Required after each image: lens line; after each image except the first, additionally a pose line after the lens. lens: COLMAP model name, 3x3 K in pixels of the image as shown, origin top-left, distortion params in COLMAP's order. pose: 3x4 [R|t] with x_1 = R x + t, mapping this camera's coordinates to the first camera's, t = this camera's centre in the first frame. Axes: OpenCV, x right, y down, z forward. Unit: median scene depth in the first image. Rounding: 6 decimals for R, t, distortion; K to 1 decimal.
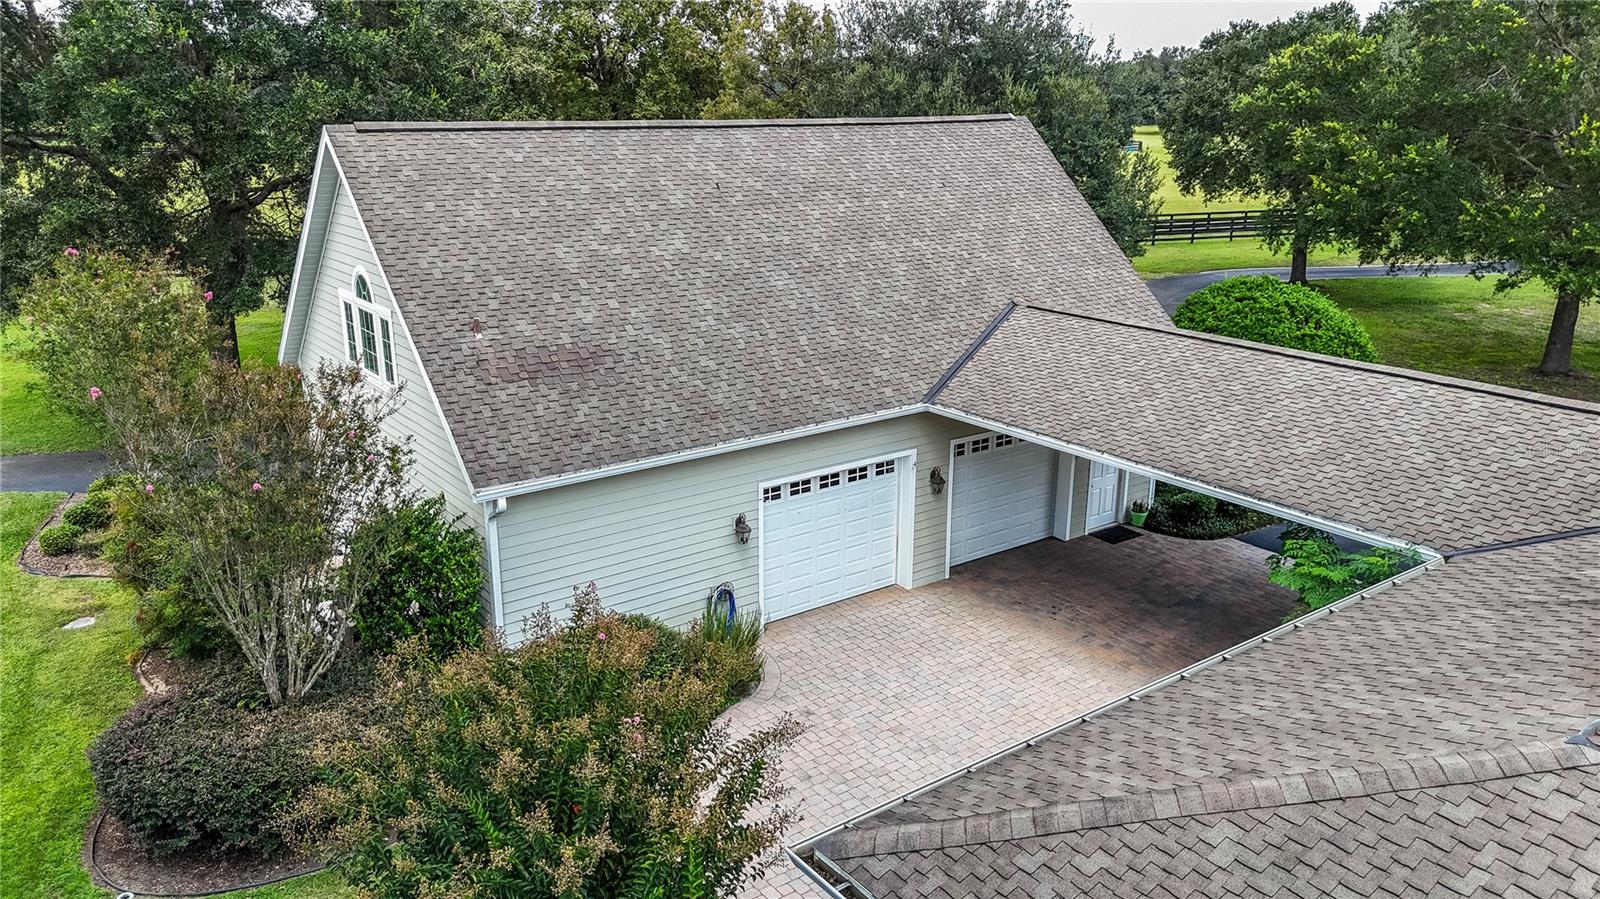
lens RADIAL K [[1163.9, 0, 795.3], [0, 1163.9, 443.7], [0, 0, 1]] dist [0.073132, -0.062728]
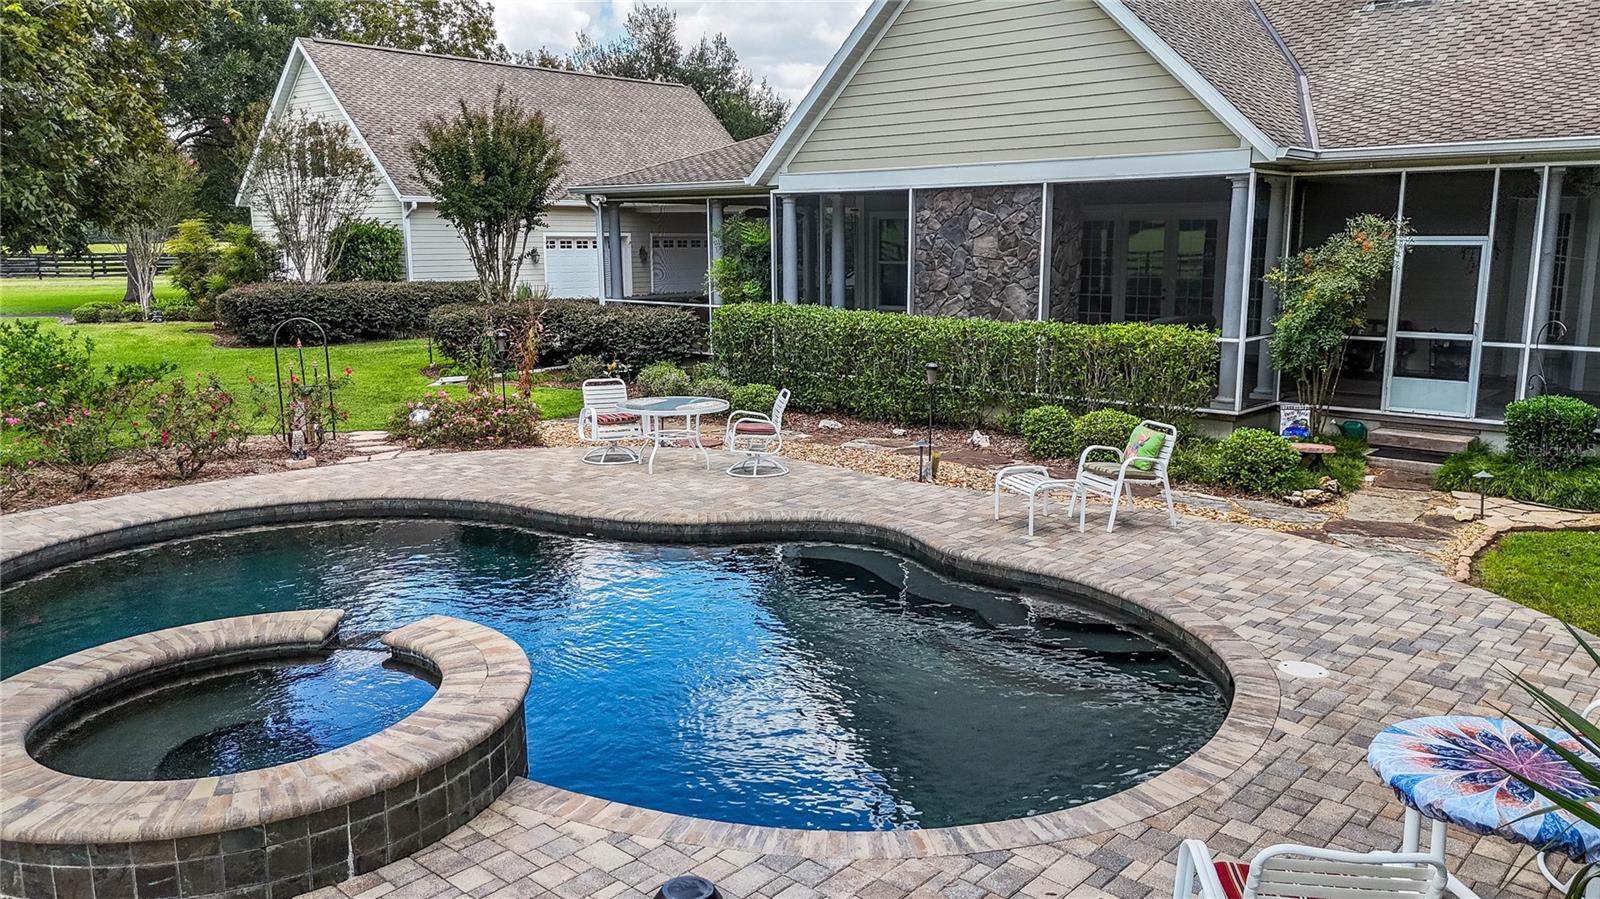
lens RADIAL K [[1180.4, 0, 800.0], [0, 1180.4, 449.5], [0, 0, 1]] dist [0.099516, -0.166650]
pose [[0.977369, -0.036422, 0.208383, -0.035616], [0.059333, 0.992724, -0.104775, 0.546774], [-0.203051, 0.114768, 0.972419, -0.815579]]
